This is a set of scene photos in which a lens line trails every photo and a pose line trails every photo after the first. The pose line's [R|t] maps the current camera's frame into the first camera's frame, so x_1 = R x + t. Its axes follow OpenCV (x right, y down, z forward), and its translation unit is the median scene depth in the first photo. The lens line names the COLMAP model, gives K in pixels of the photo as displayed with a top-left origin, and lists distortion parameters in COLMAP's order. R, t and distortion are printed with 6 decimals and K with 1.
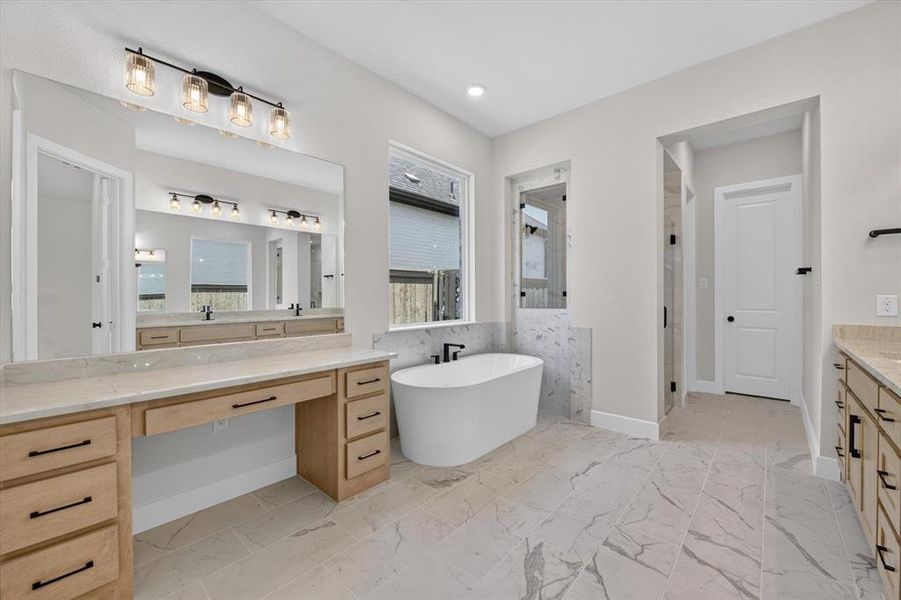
lens RADIAL K [[360.5, 0, 455.3], [0, 360.5, 300.8], [0, 0, 1]] dist [-0.010314, -0.000203]
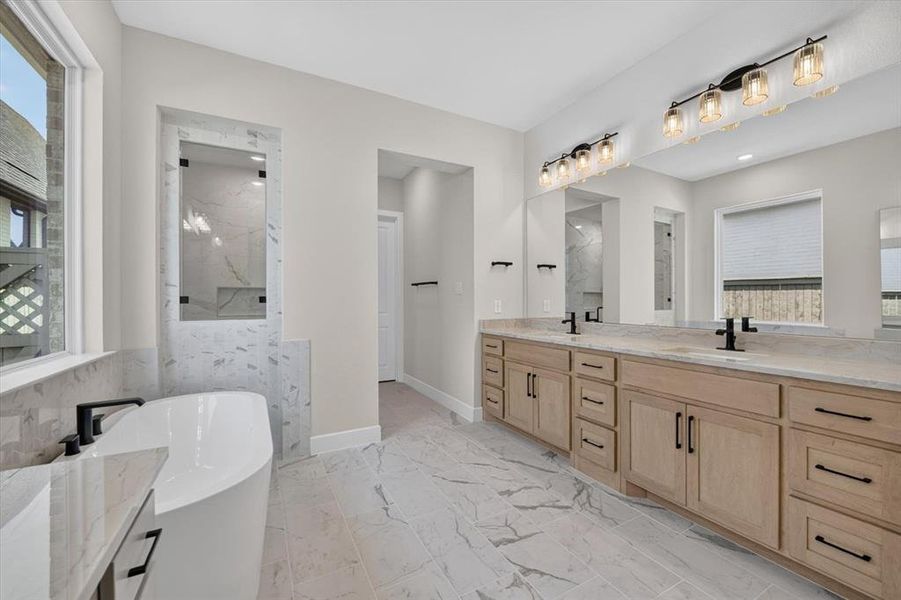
lens RADIAL K [[362.8, 0, 454.5], [0, 362.8, 299.2], [0, 0, 1]] dist [-0.010468, 0.000008]
pose [[0.333734, 0.000938, 0.942667, -0.313184], [0.015252, 0.999863, -0.006395, -0.009229], [-0.942544, 0.016512, 0.333674, 0.401996]]
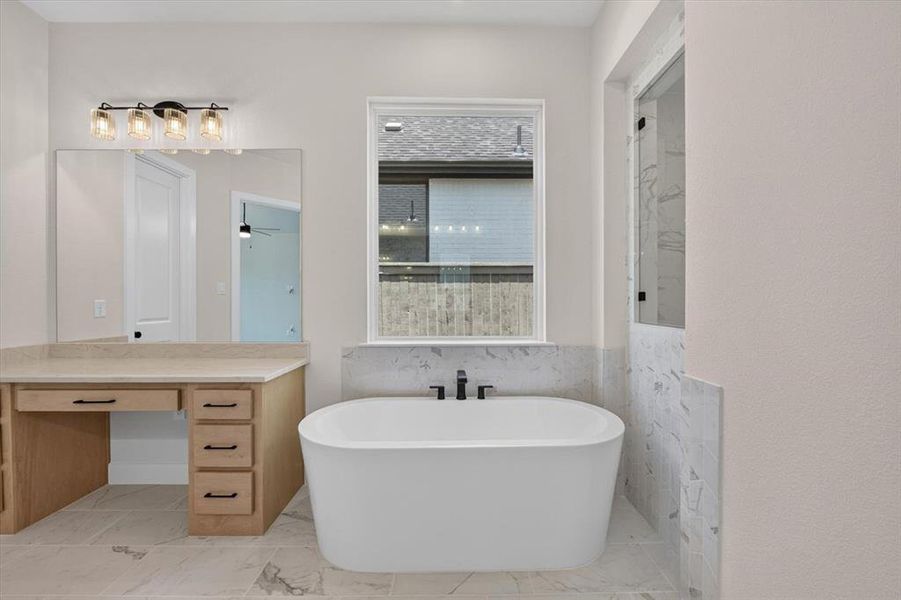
lens RADIAL K [[360.5, 0, 455.3], [0, 360.5, 300.8], [0, 0, 1]] dist [-0.010314, -0.000203]
pose [[0.668944, 0.002094, -0.743310, 0.475894], [-0.008741, 0.999949, -0.005050, -0.008399], [0.743262, 0.009876, 0.668928, 0.560701]]
